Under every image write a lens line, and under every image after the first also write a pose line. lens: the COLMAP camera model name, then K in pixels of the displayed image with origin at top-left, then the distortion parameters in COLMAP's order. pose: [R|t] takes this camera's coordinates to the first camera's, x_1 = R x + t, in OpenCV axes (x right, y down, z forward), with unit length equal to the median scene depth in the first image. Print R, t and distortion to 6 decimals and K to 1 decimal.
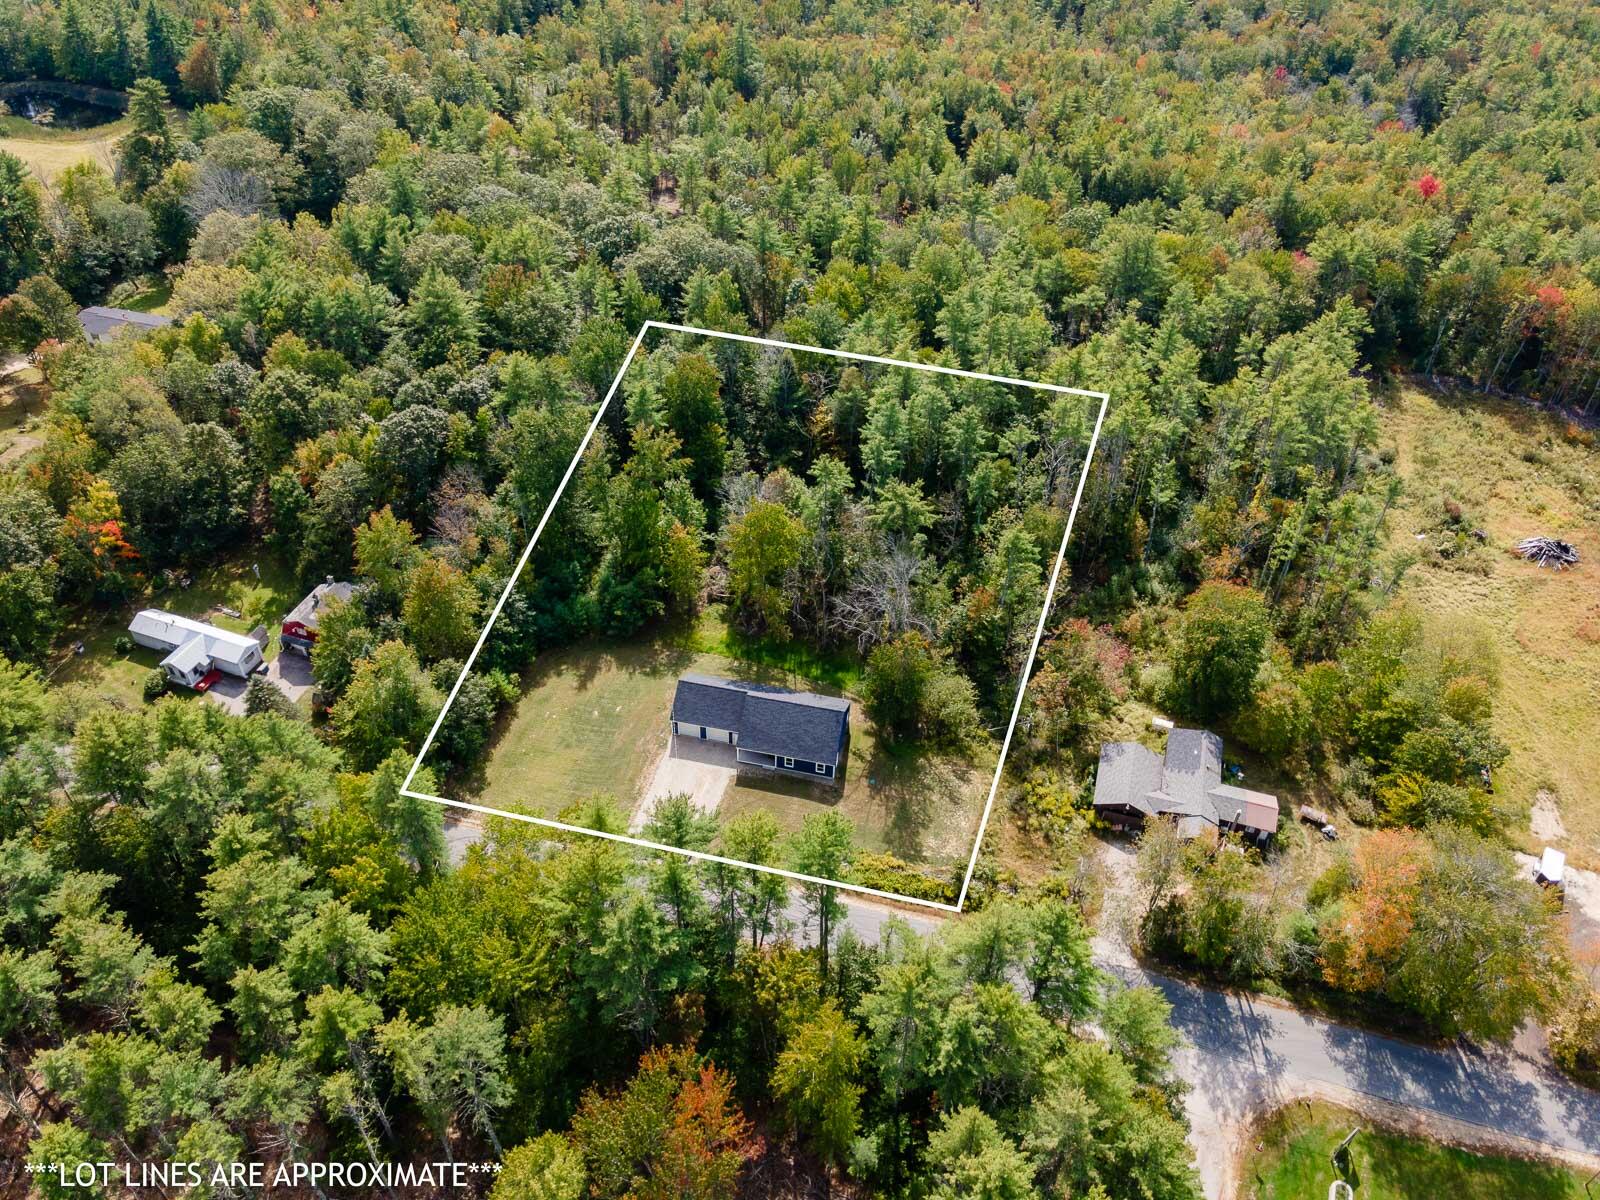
lens RADIAL K [[1171.9, 0, 800.0], [0, 1171.9, 600.0], [0, 0, 1]] dist [0.022935, -0.001015]
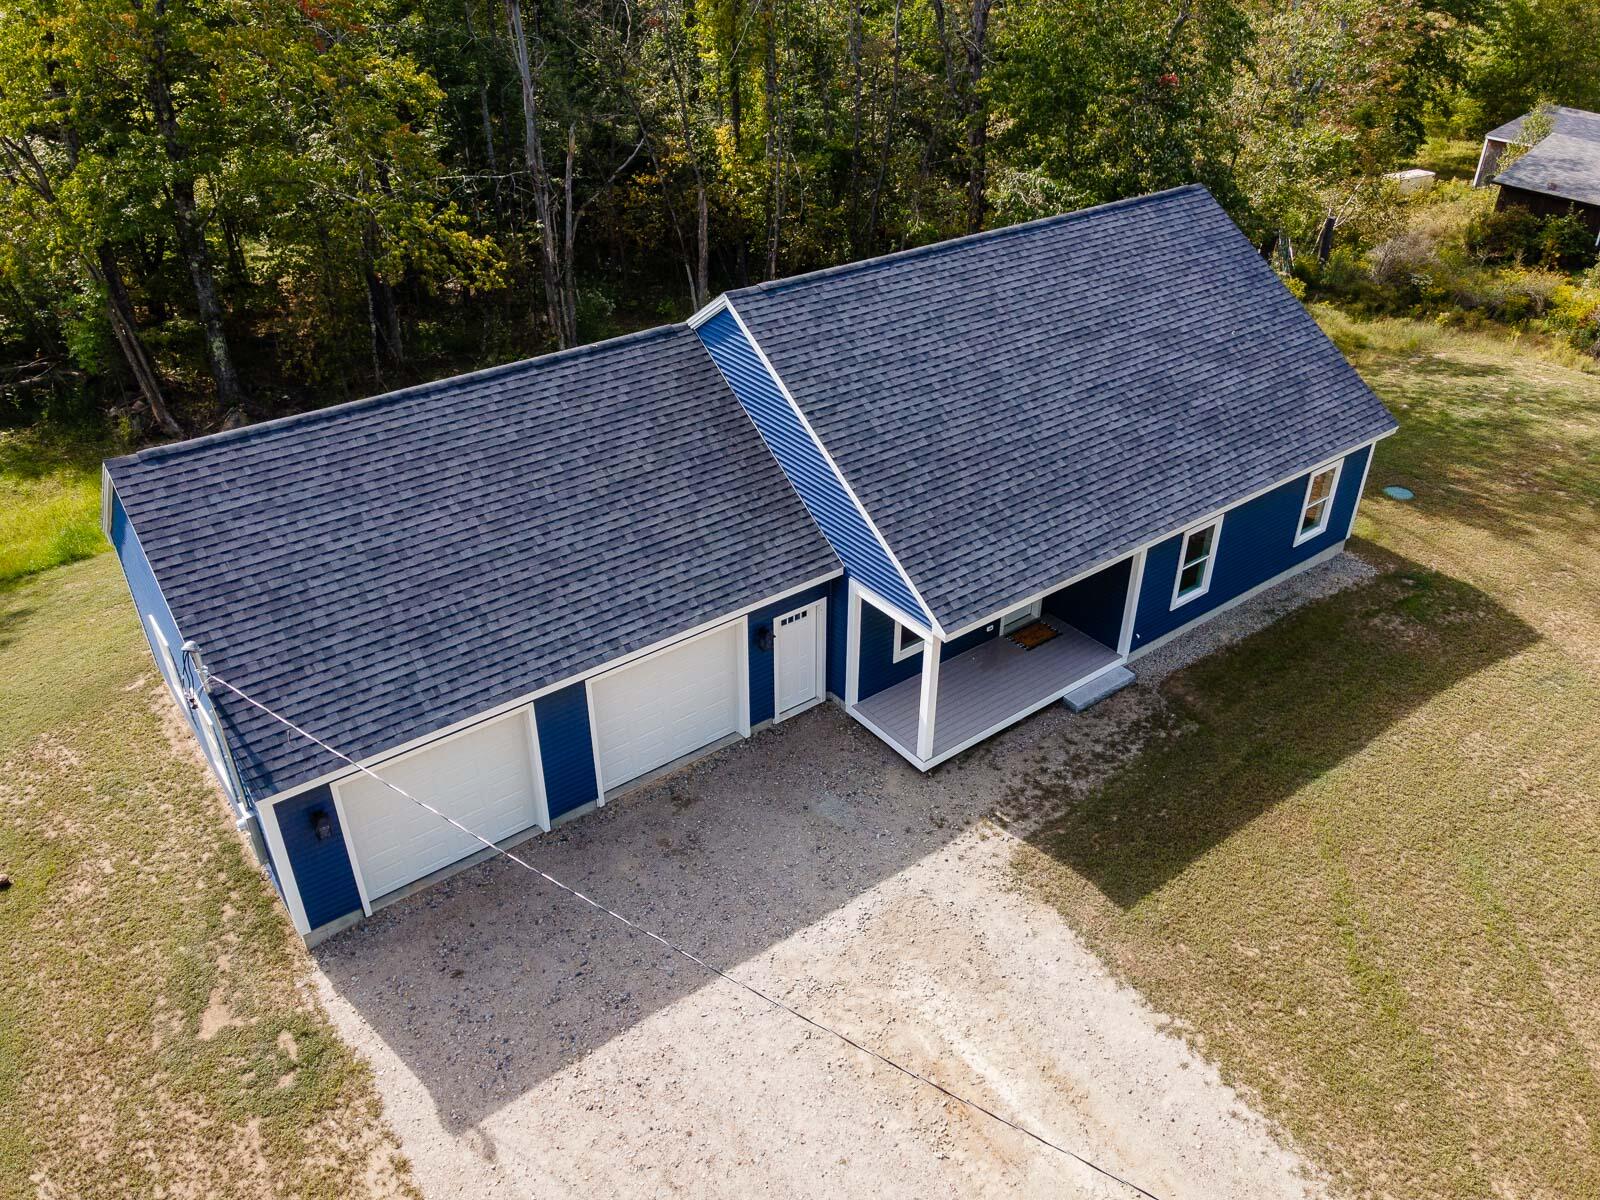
lens RADIAL K [[1193.8, 0, 802.2], [0, 1193.8, 597.4], [0, 0, 1]] dist [-0.026090, 0.063518]
pose [[0.639797, -0.417961, 0.644956, -0.132237], [0.519866, 0.853431, 0.037355, 0.103971], [-0.566039, 0.311391, 0.763306, 0.858576]]
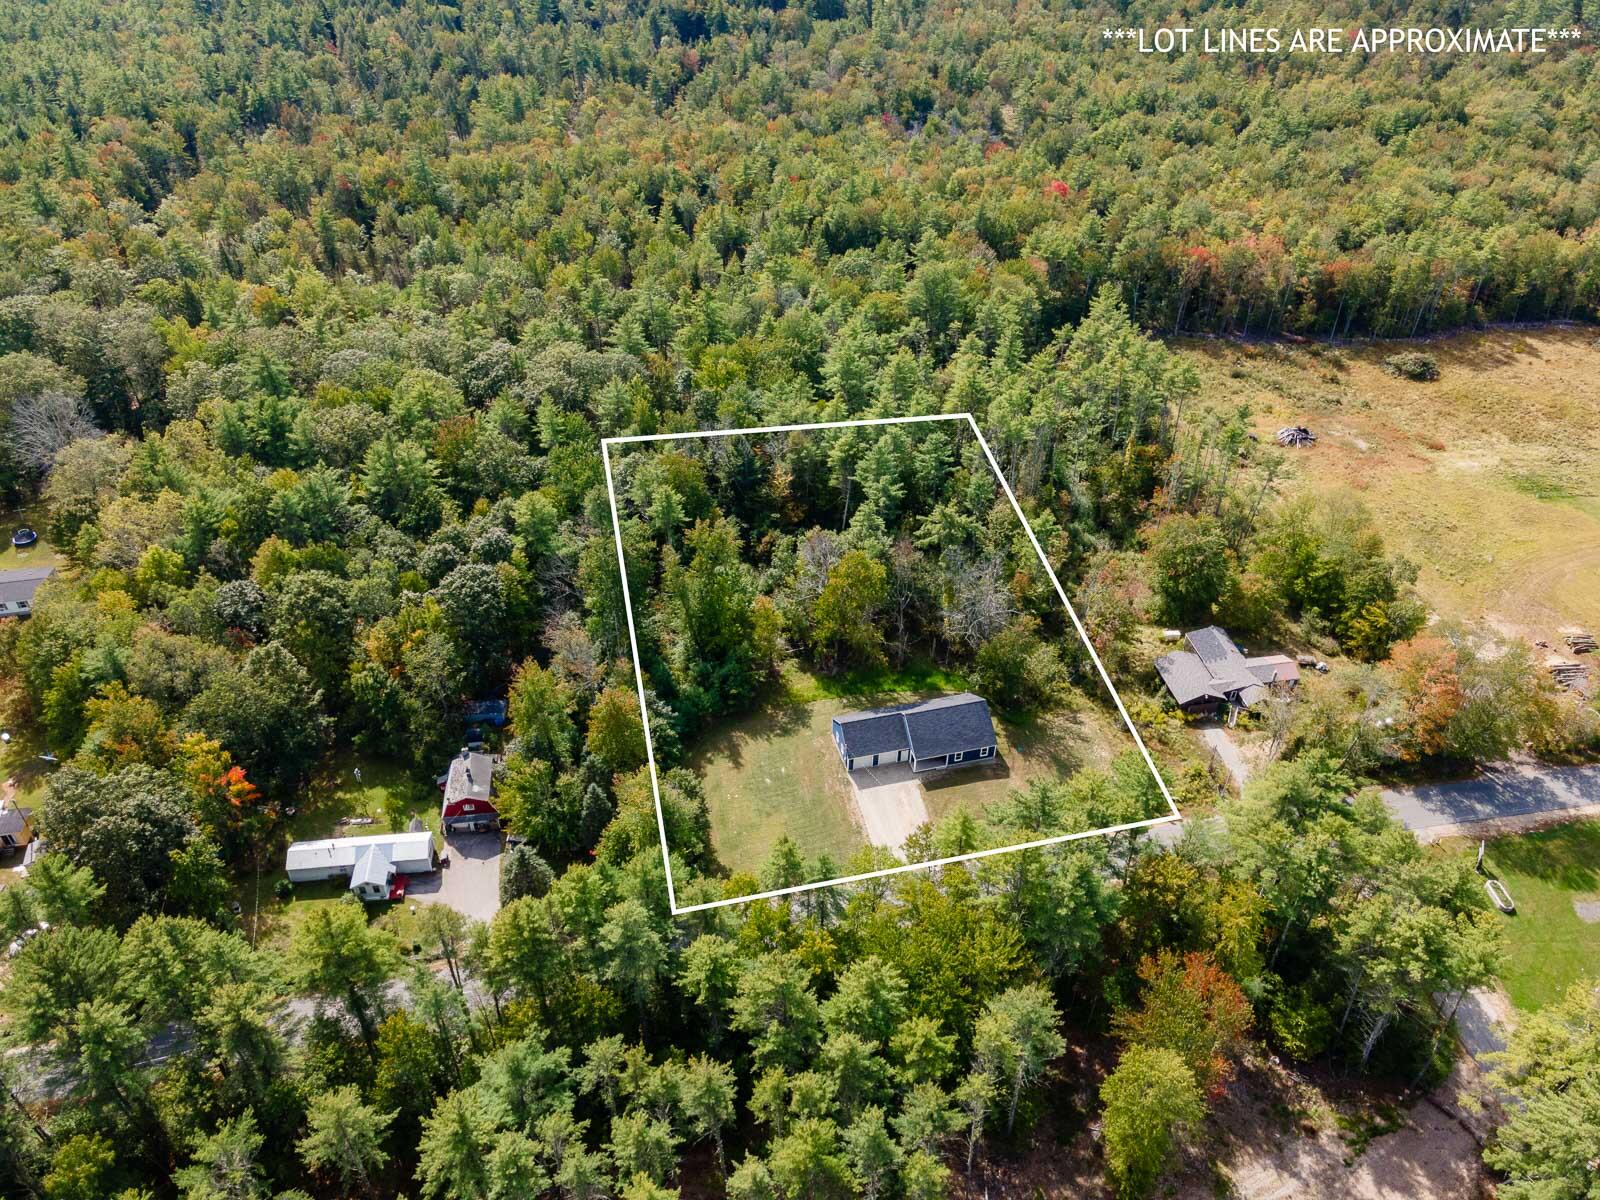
lens RADIAL K [[1171.9, 0, 800.0], [0, 1171.9, 600.0], [0, 0, 1]] dist [0.022935, -0.001015]
pose [[0.891163, -0.293174, 0.346234, -0.476321], [0.308320, 0.951209, 0.011861, -0.067453], [-0.332818, 0.096181, 0.938073, -0.051459]]
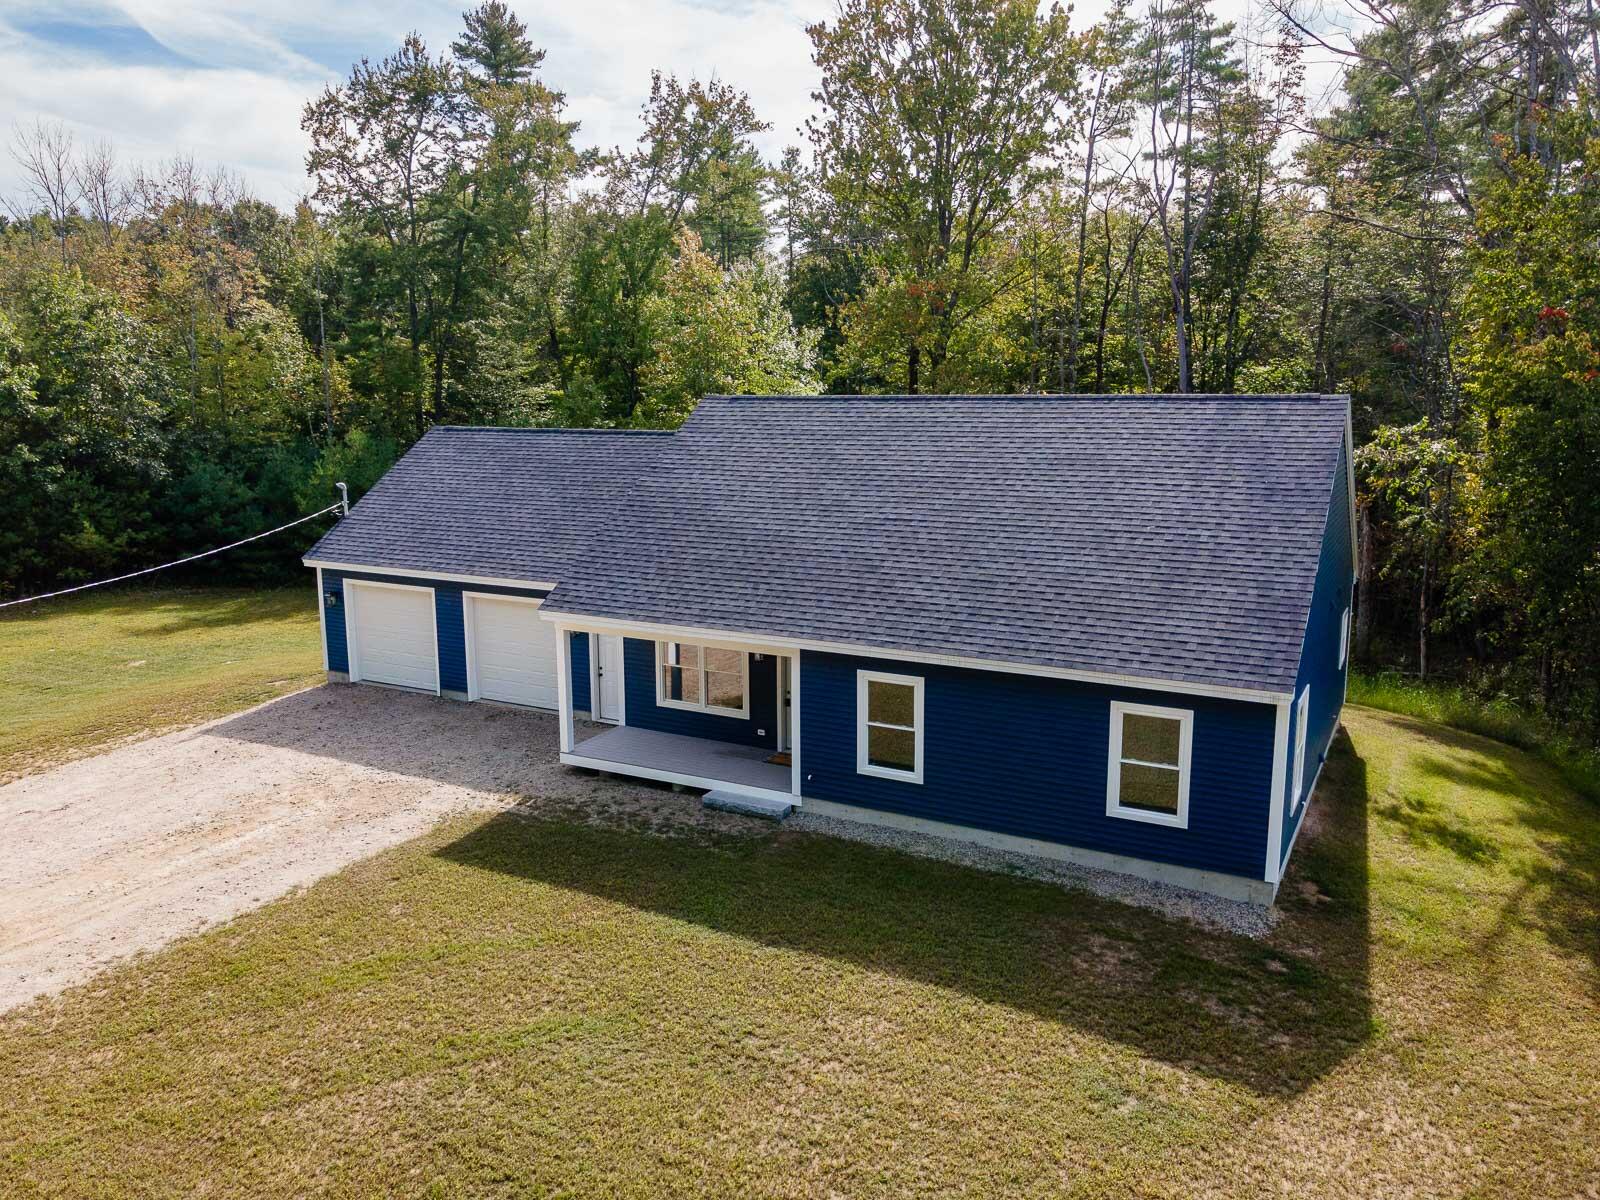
lens RADIAL K [[1171.9, 0, 800.0], [0, 1171.9, 600.0], [0, 0, 1]] dist [0.022935, -0.001015]
pose [[0.962357, 0.029617, -0.270171, 0.017043], [-0.169146, 0.843348, -0.510052, 0.183001], [0.212742, 0.536550, 0.816612, 0.832111]]
